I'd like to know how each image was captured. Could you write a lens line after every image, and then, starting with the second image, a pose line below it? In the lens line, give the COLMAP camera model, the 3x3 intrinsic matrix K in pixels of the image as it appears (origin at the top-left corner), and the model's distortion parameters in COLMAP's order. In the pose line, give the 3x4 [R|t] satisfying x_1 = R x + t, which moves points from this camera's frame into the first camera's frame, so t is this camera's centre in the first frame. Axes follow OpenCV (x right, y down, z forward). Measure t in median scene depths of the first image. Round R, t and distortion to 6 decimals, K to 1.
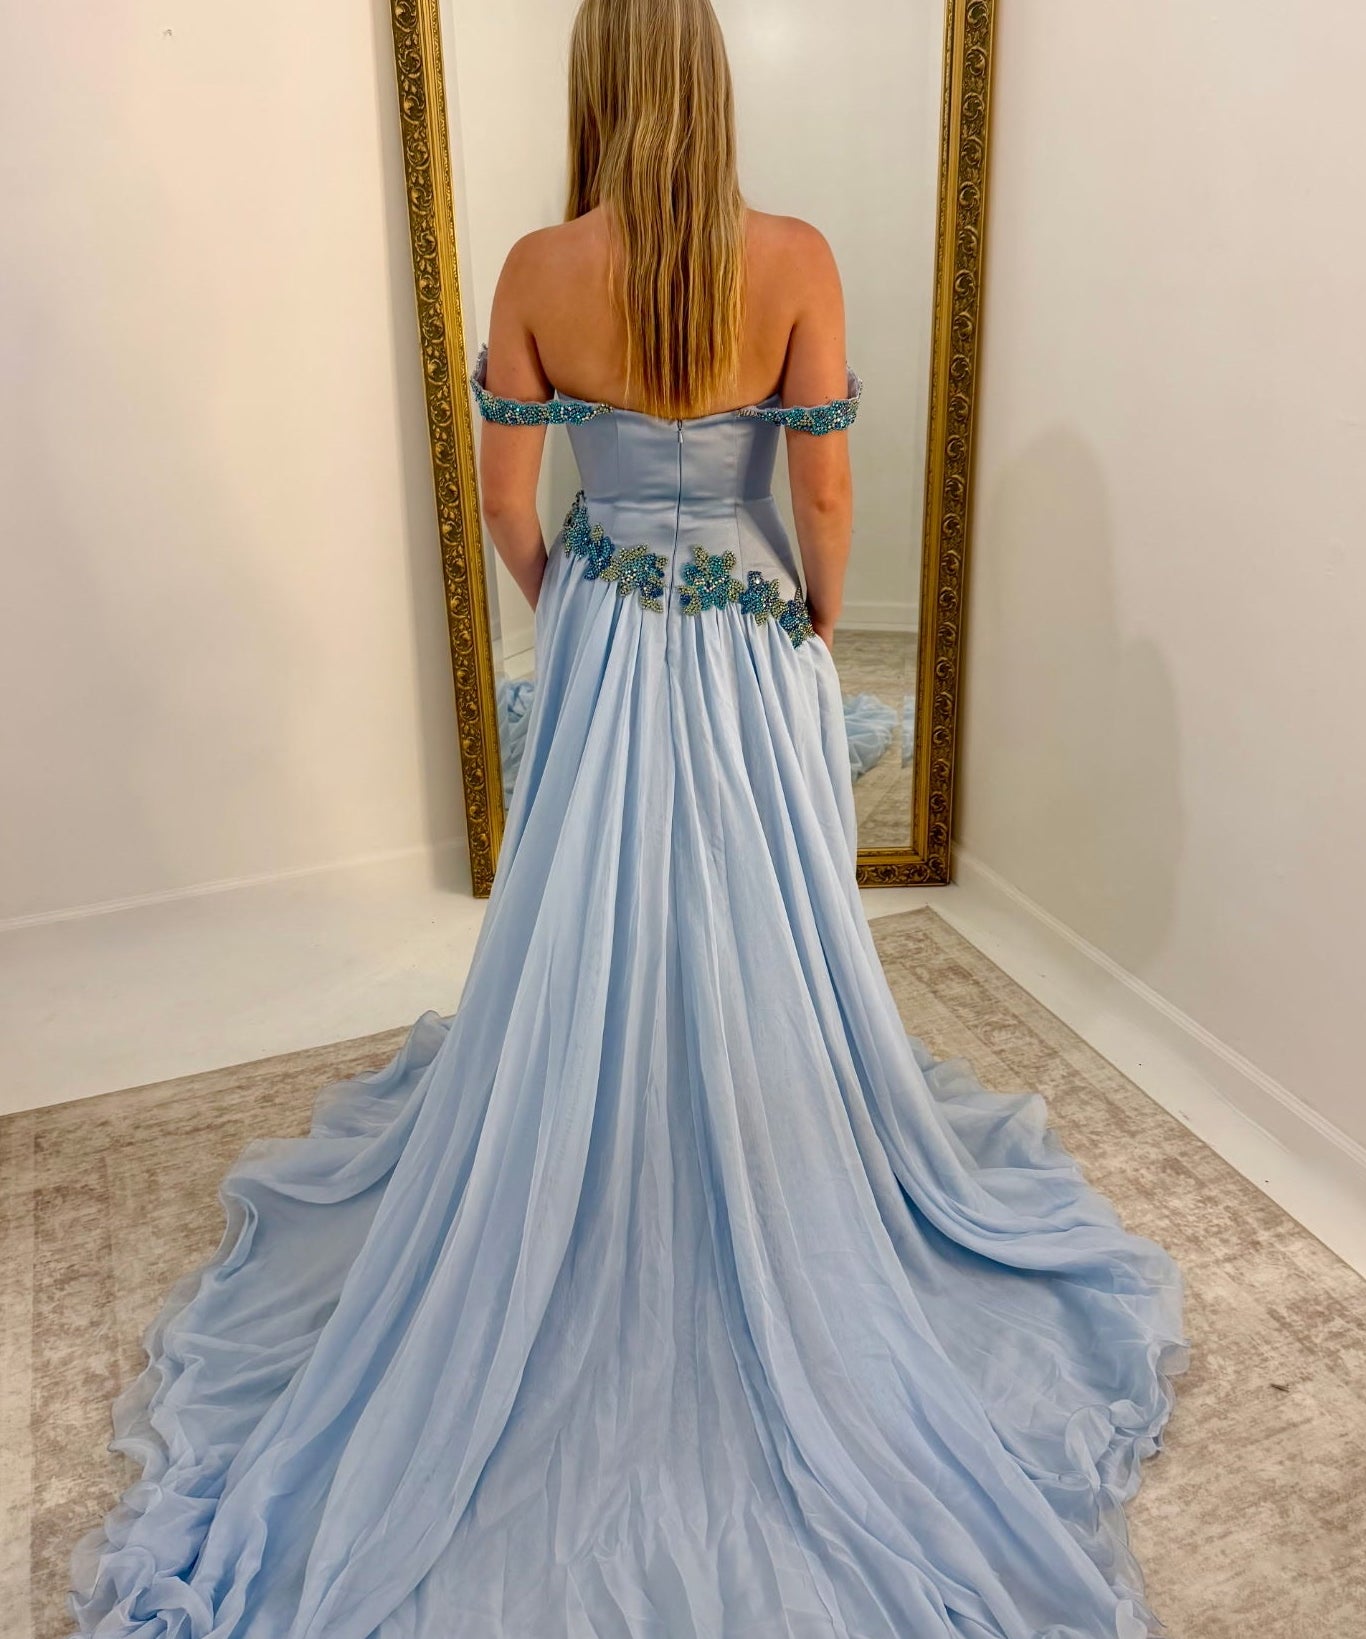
lens RADIAL K [[1470.0, 0, 723.3], [0, 1470.0, 856.0], [0, 0, 1]] dist [0.001559, -0.038888]
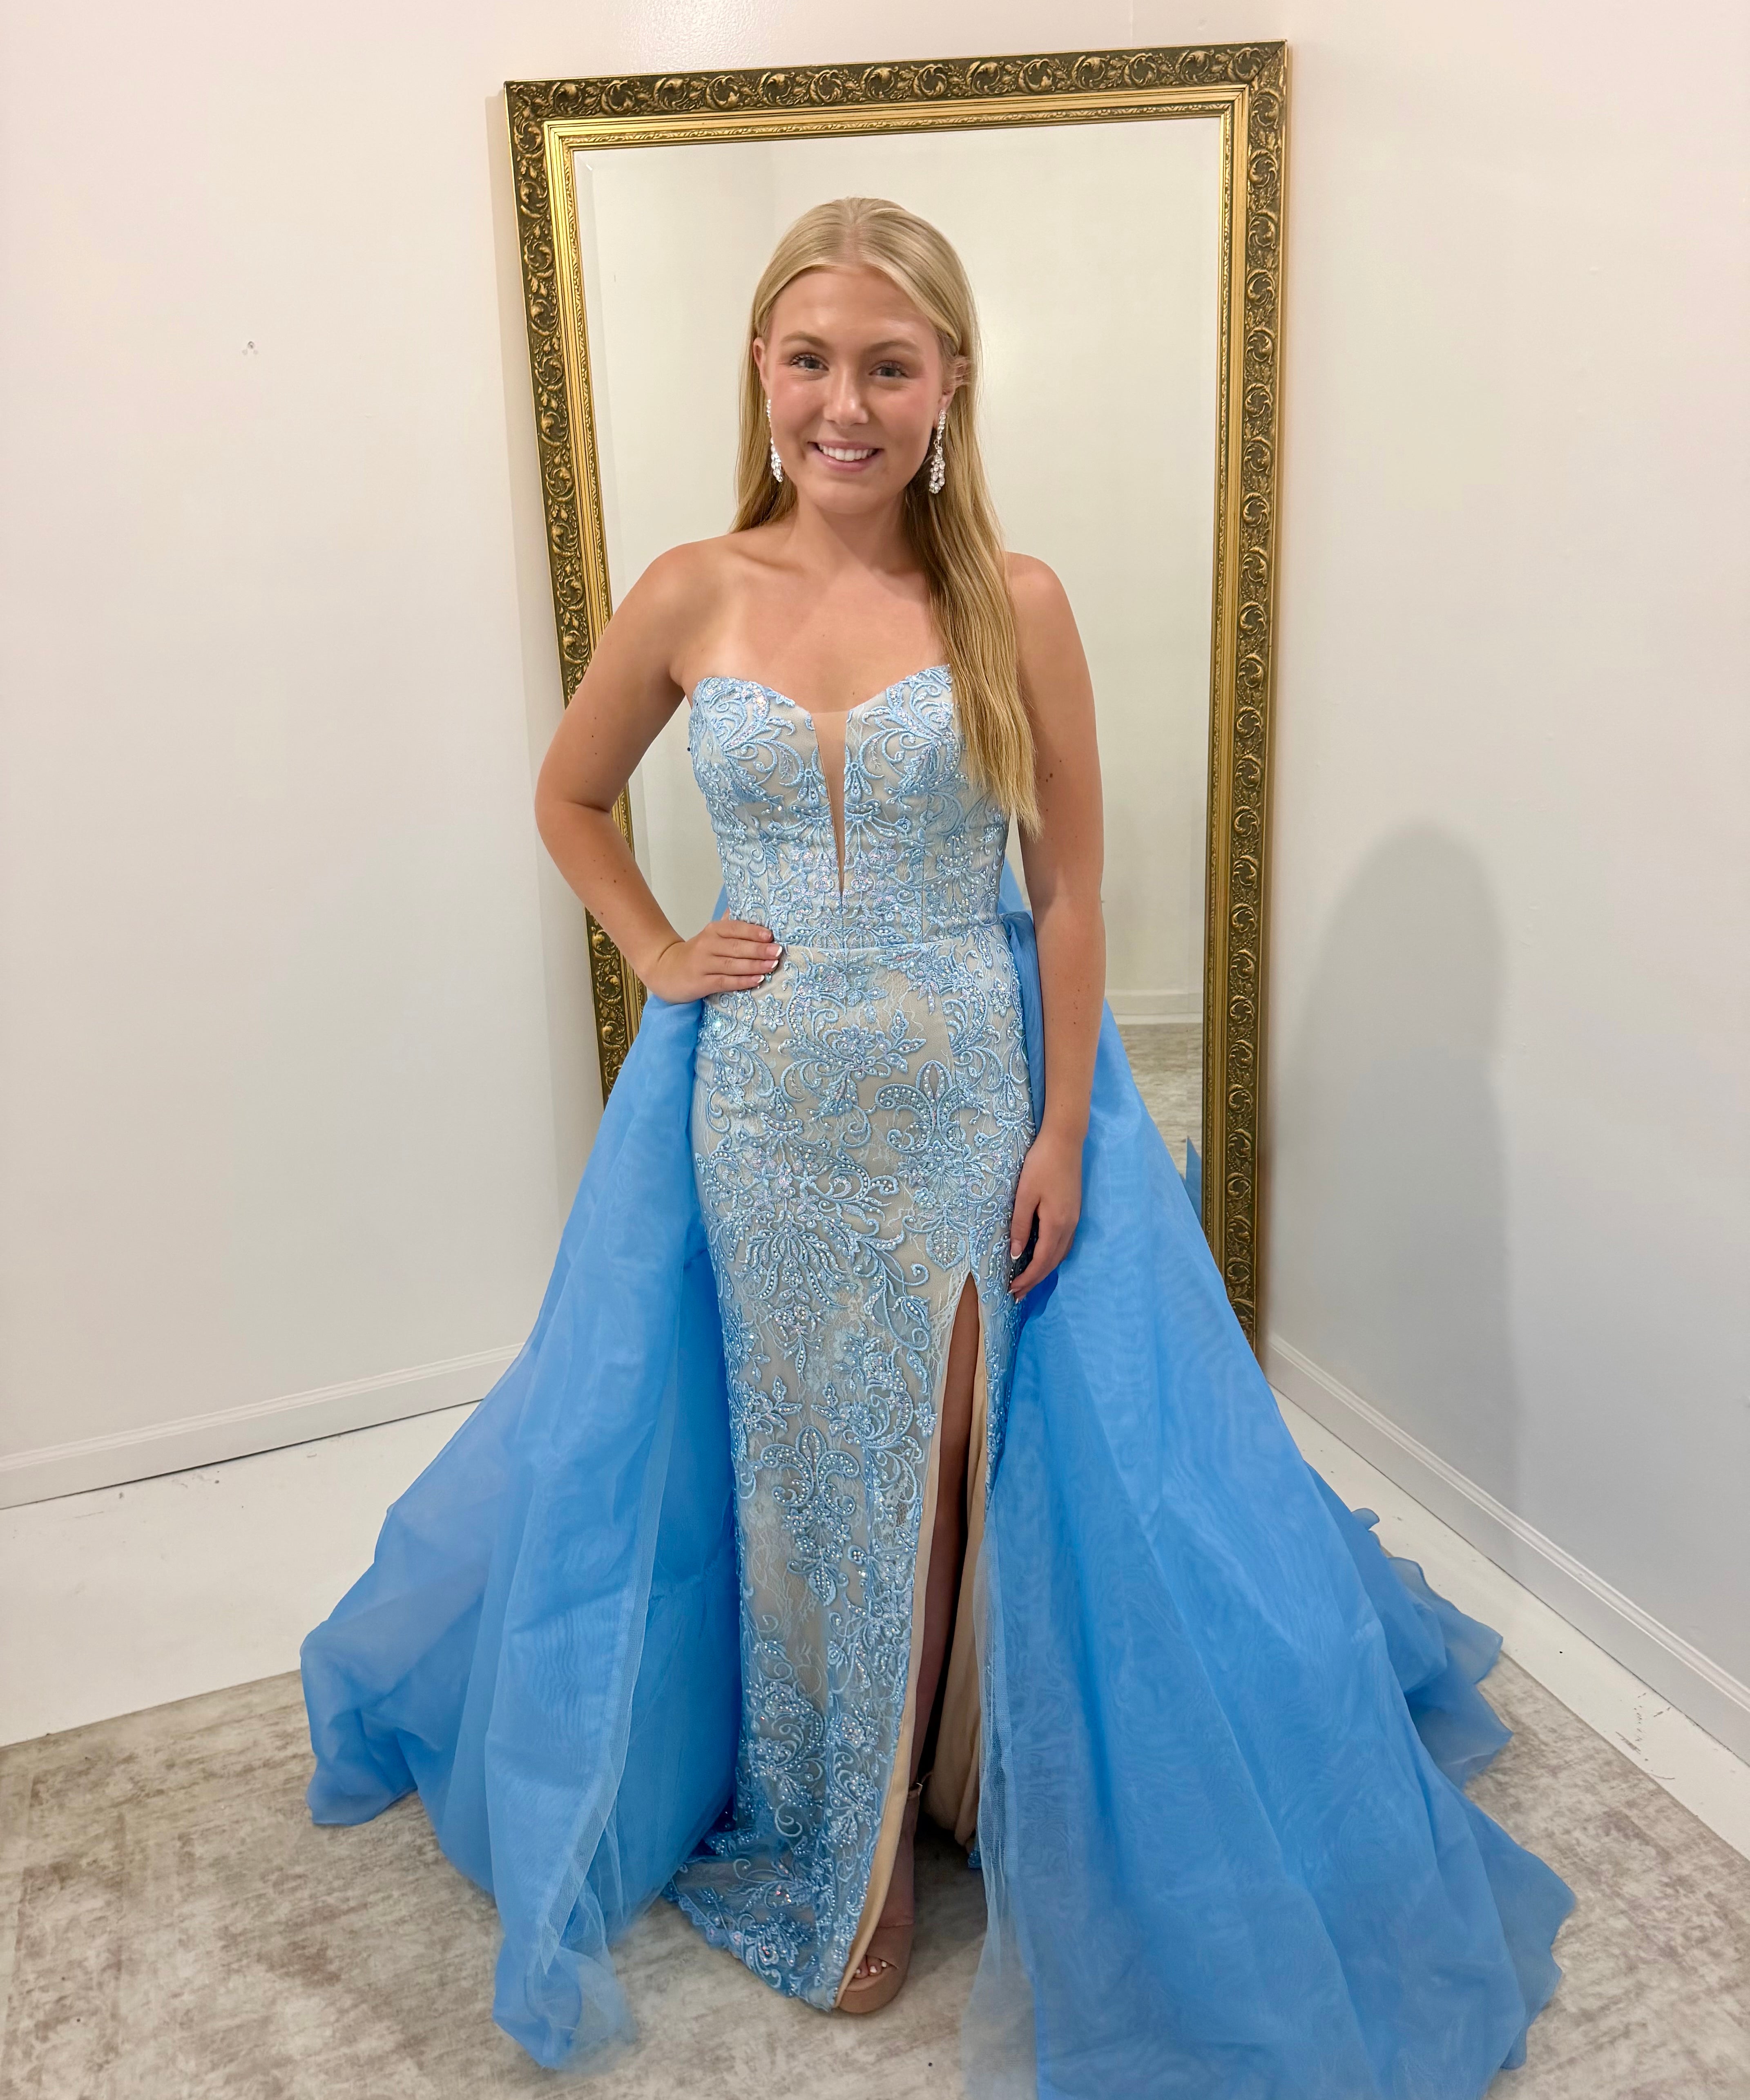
lens RADIAL K [[1684.0, 0, 860.1], [0, 1684.0, 1063.6], [0, 0, 1]] dist [-0.007405, -0.014451]
pose [[0.999082, -0.020424, -0.037657, -0.018147], [0.015995, 0.993310, -0.114369, -0.062031], [0.039741, 0.113662, 0.992724, 0.146369]]
